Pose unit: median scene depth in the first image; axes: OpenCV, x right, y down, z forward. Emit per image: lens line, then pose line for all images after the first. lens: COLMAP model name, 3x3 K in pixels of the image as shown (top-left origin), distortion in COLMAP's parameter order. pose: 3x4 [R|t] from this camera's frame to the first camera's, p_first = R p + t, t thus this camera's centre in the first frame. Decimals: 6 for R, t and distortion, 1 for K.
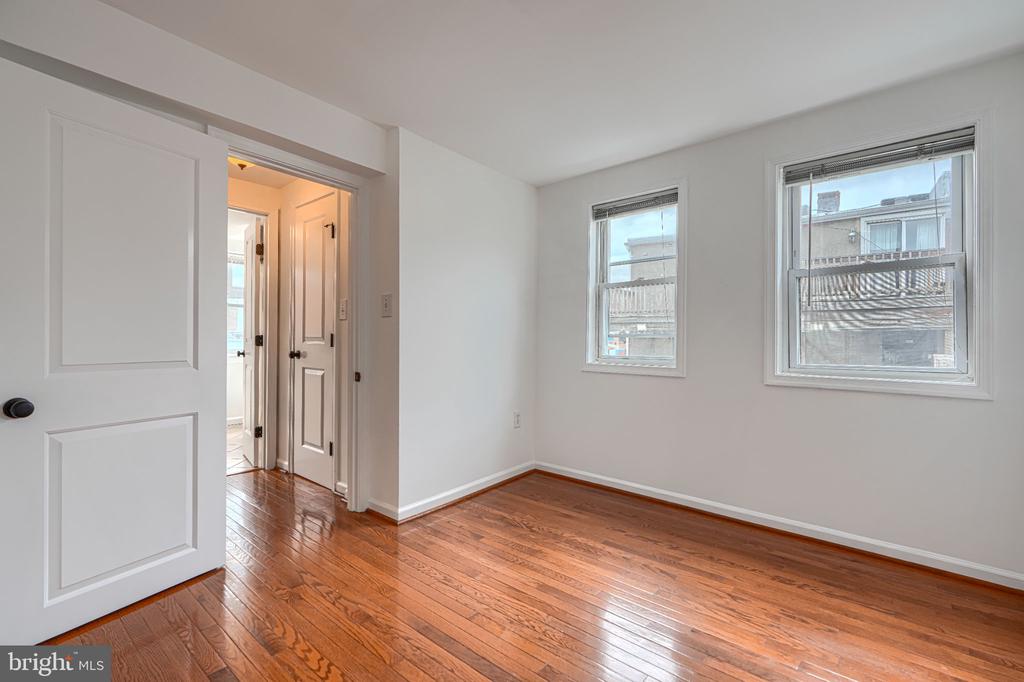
lens RADIAL K [[472.2, 0, 512.0], [0, 472.2, 341.0], [0, 0, 1]] dist [-0.001260, -0.000019]
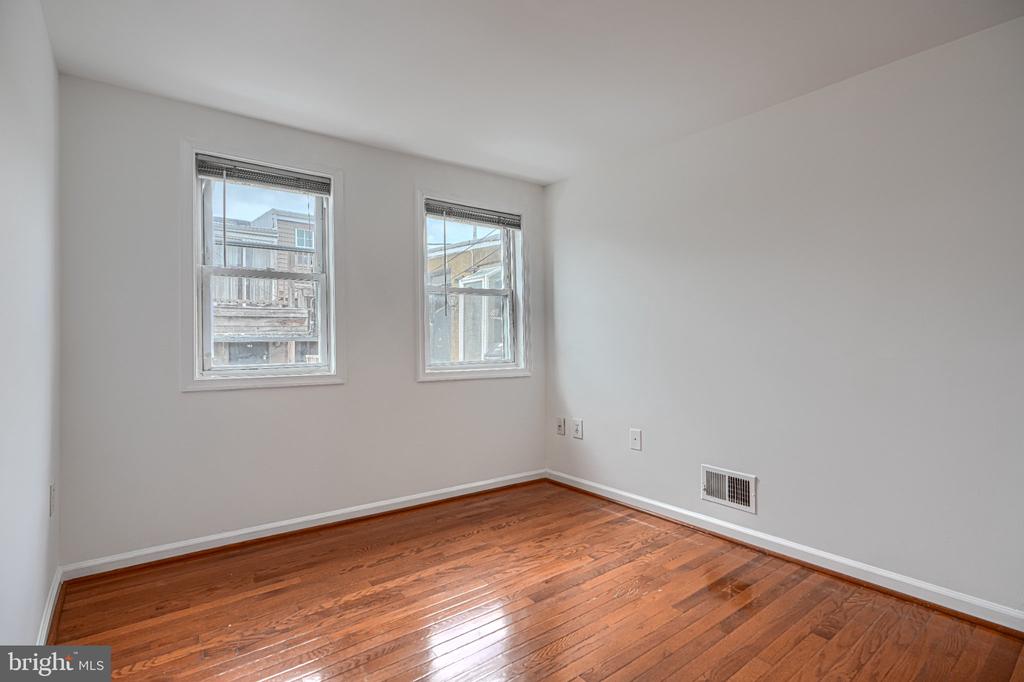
lens RADIAL K [[459.4, 0, 507.8], [0, 459.4, 342.1], [0, 0, 1]] dist [0.000753, 0.000154]
pose [[0.229356, -0.004063, 0.973334, -0.568011], [0.012835, 0.999917, 0.001150, -0.003362], [-0.973258, 0.012229, 0.229389, 0.592308]]
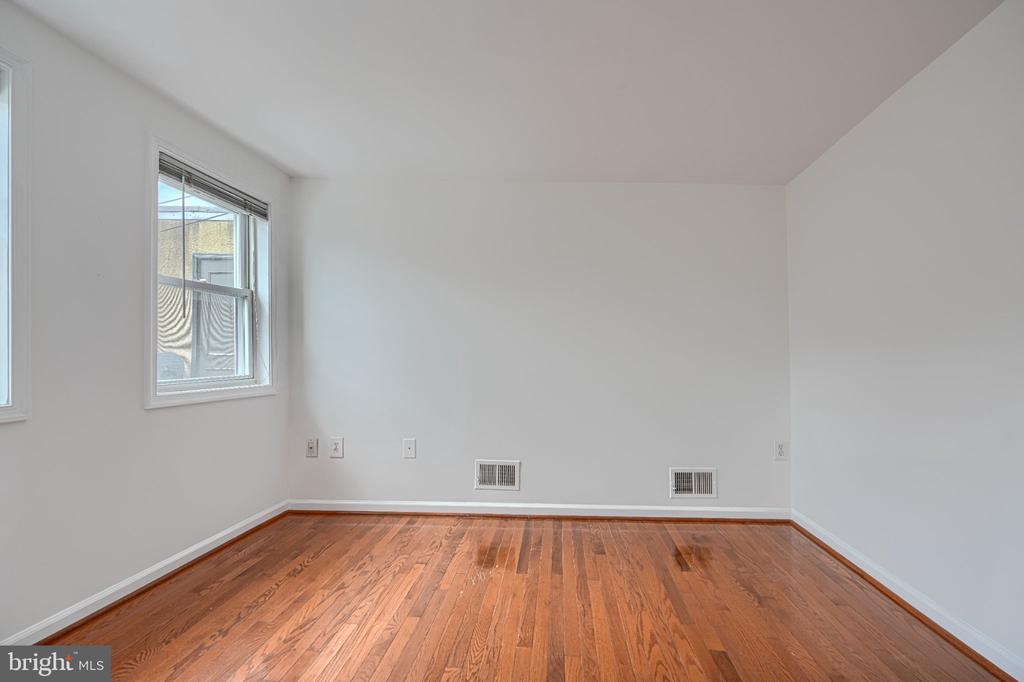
lens RADIAL K [[465.0, 0, 514.5], [0, 465.0, 351.0], [0, 0, 1]] dist [-0.000687, -0.000122]
pose [[-0.578689, -0.000657, 0.815548, -0.534166], [-0.005472, 0.999980, -0.003077, -0.009375], [-0.815530, -0.006243, -0.578681, 1.063563]]
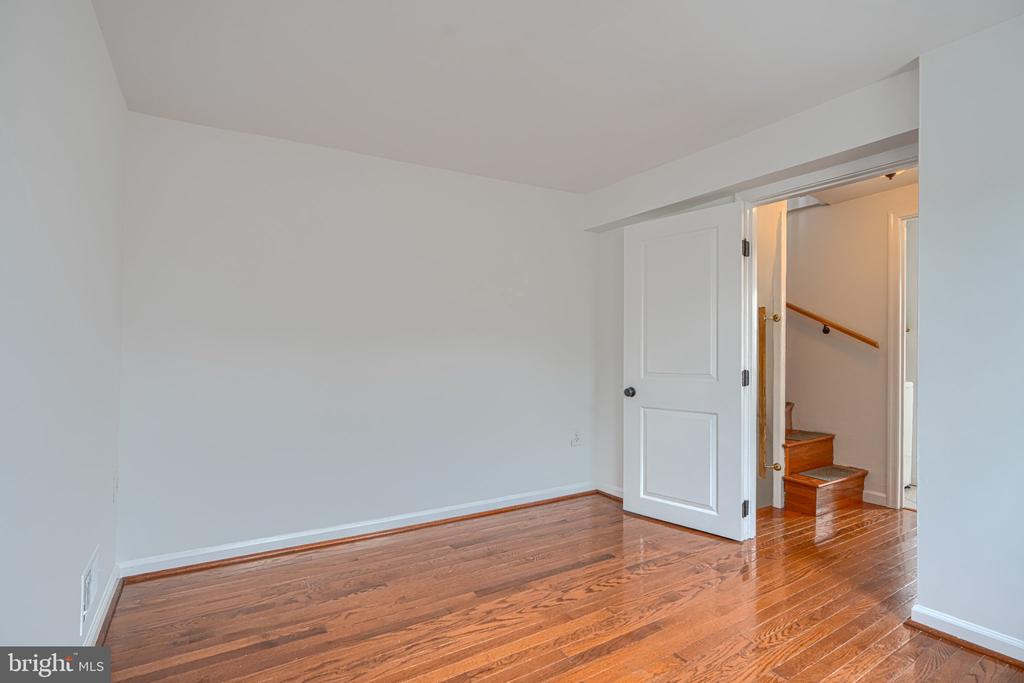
lens RADIAL K [[465.0, 0, 514.5], [0, 465.0, 351.5], [0, 0, 1]] dist [-0.000687, -0.000122]
pose [[-0.298756, -0.021722, -0.954082, 0.672110], [-0.012238, 0.999746, -0.018930, 0.006745], [0.954251, 0.006020, -0.298946, 0.724872]]
